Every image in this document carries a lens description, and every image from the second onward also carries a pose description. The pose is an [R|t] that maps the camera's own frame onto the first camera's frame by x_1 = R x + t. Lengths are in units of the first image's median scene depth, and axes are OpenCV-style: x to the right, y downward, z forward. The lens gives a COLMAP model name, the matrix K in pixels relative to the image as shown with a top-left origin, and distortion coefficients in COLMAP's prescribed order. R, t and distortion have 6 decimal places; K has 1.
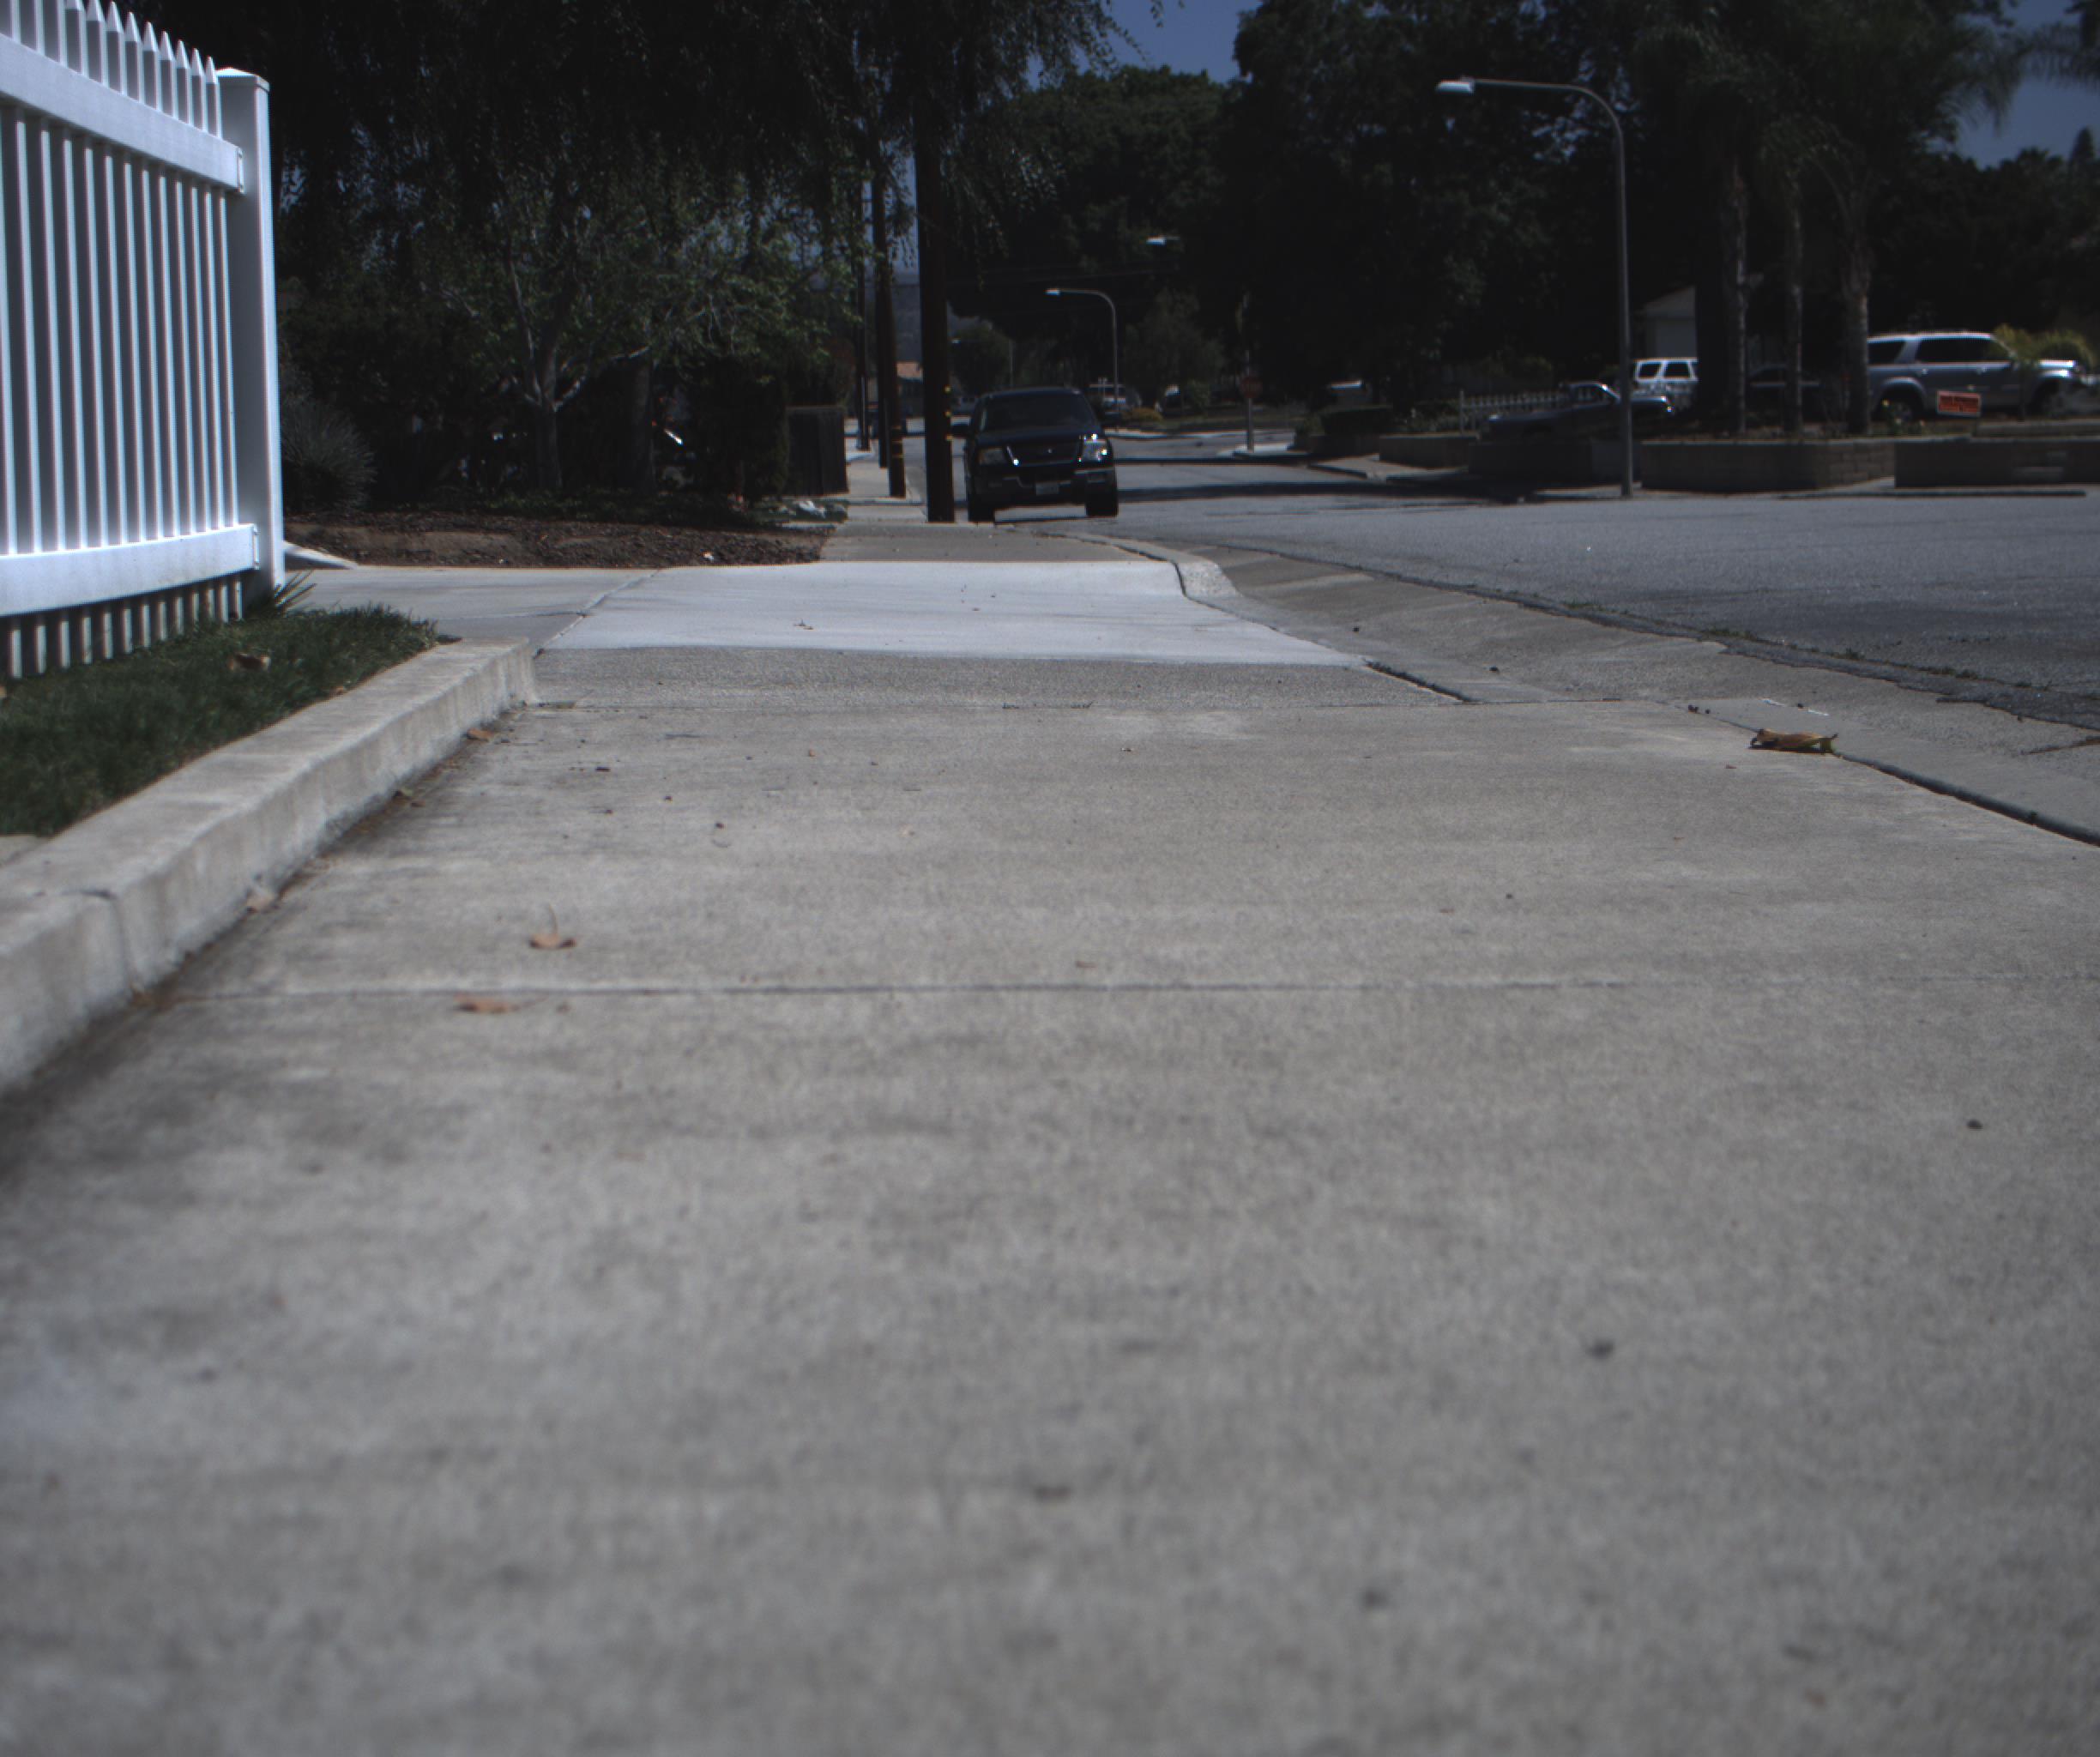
lens RADIAL K [[3939.4, 0, 1038.4], [0, 3939.4, 834.7], [0, 0, 1]] dist [-0.165951, 0.871195]
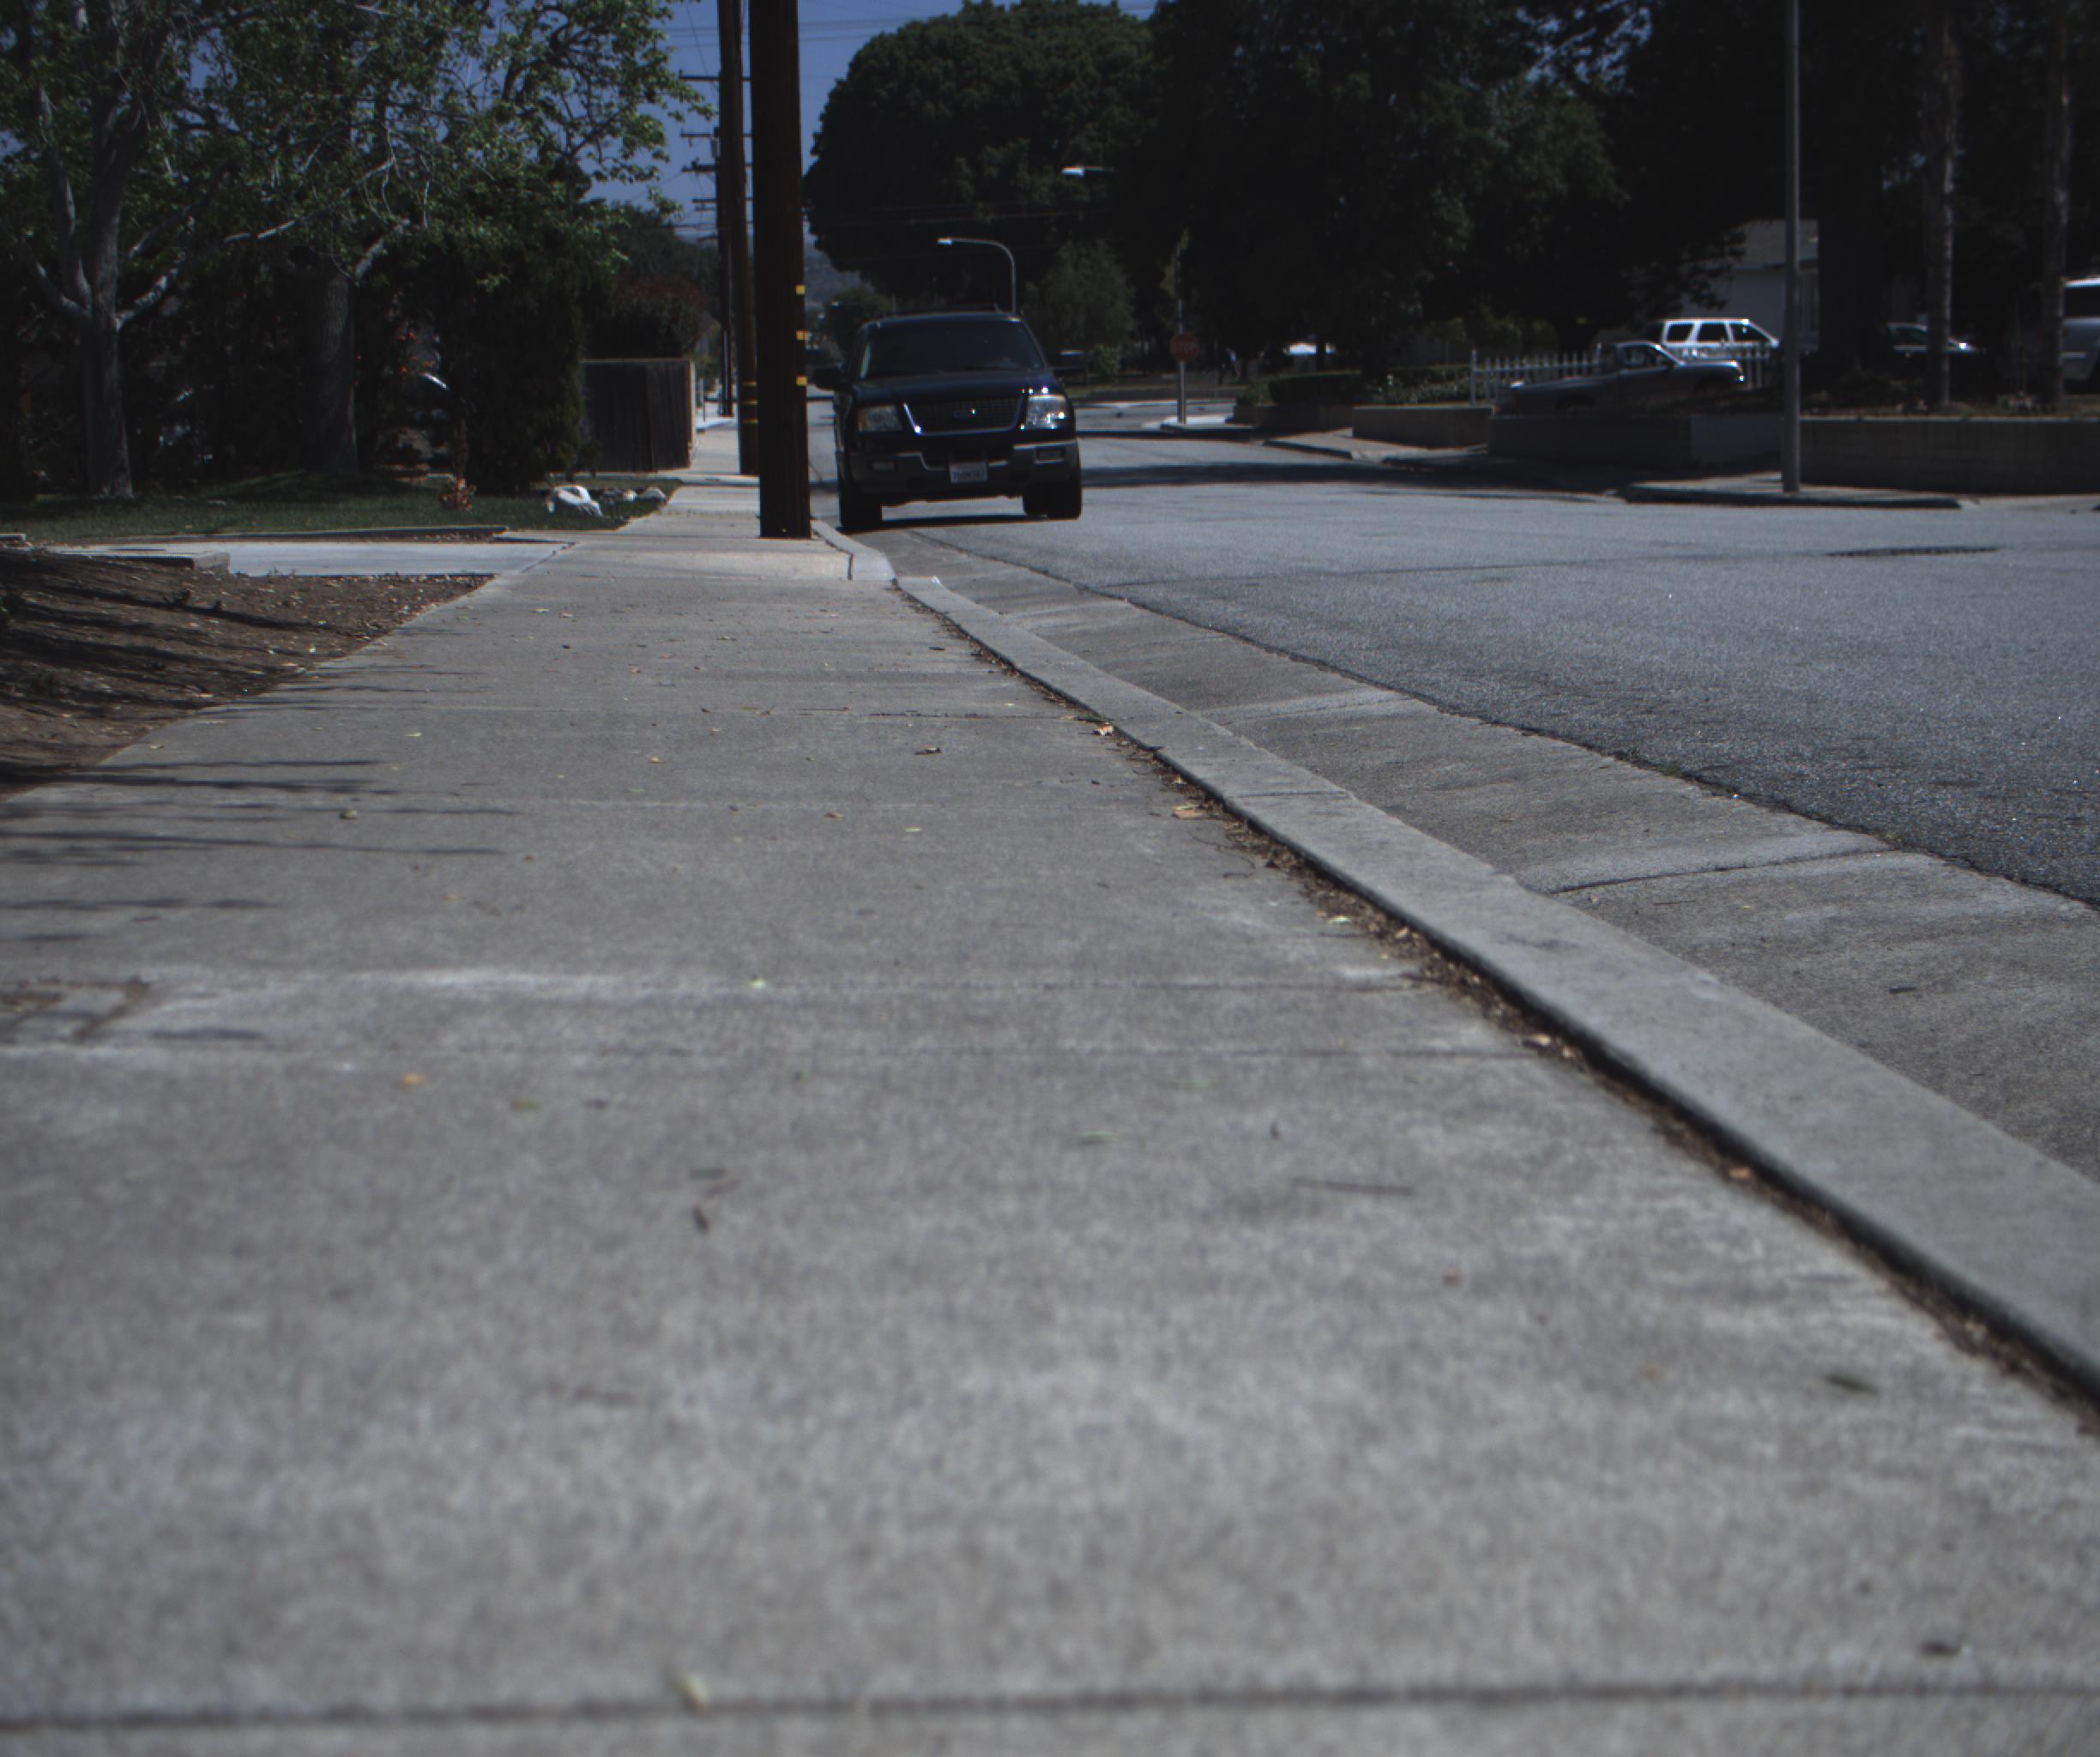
lens RADIAL K [[3939.4, 0, 1038.4], [0, 3939.4, 834.7], [0, 0, 1]] dist [-0.165951, 0.871195]
pose [[0.999407, 0.012922, 0.031915, -0.004691], [-0.013139, 0.999892, 0.006602, -0.029402], [-0.031826, -0.007018, 0.999469, 0.316854]]
